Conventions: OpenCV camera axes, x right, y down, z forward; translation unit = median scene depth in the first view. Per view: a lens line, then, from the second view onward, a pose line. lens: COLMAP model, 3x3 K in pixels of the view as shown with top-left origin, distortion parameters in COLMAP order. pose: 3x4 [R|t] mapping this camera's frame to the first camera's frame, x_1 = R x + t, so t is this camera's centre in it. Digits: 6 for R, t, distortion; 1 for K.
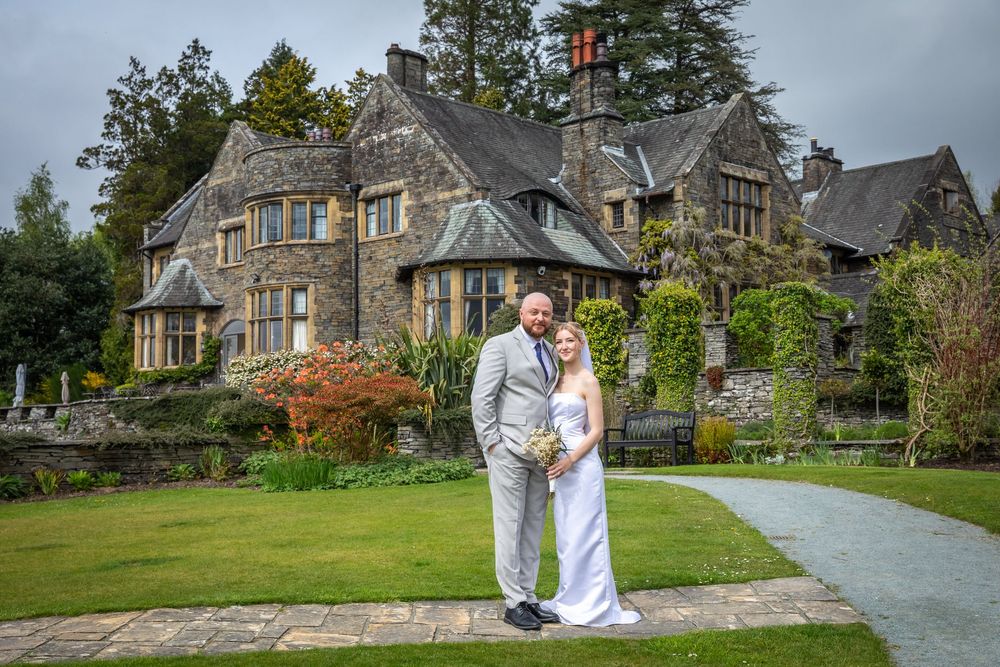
lens RADIAL K [[1199.7, 0, 500.0], [0, 1199.7, 333.5], [0, 0, 1]] dist [0.050496, 0.003417]
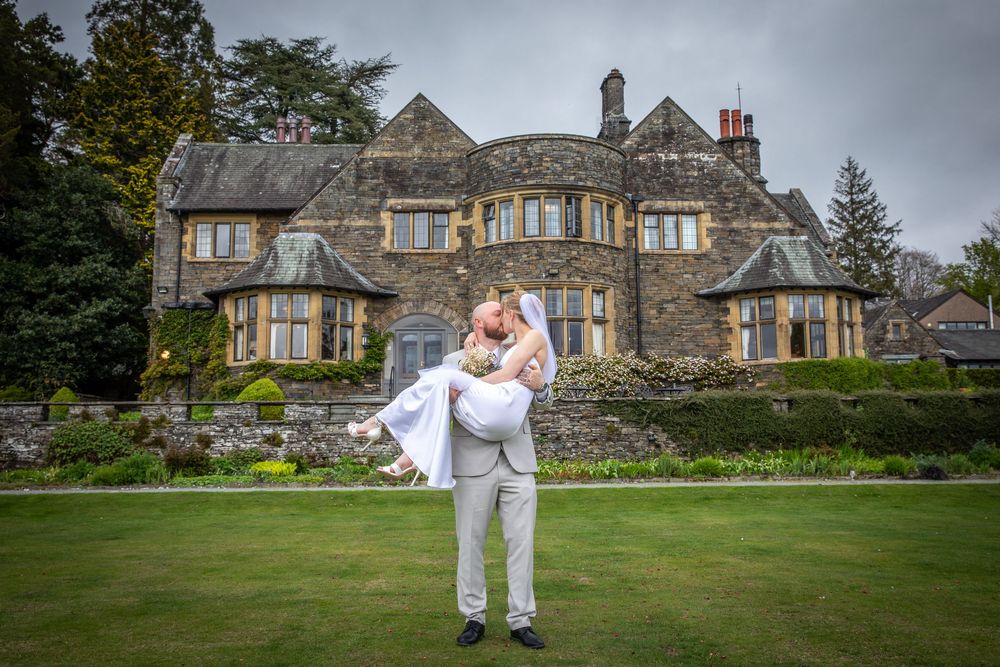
lens RADIAL K [[876.9, 0, 500.0], [0, 876.9, 333.5], [0, 0, 1]] dist [0.000313, 0.000290]
pose [[0.688446, 0.096427, 0.718849, -0.747101], [-0.062445, 0.995323, -0.073710, 0.054838], [-0.722594, 0.005858, 0.691248, 0.598243]]
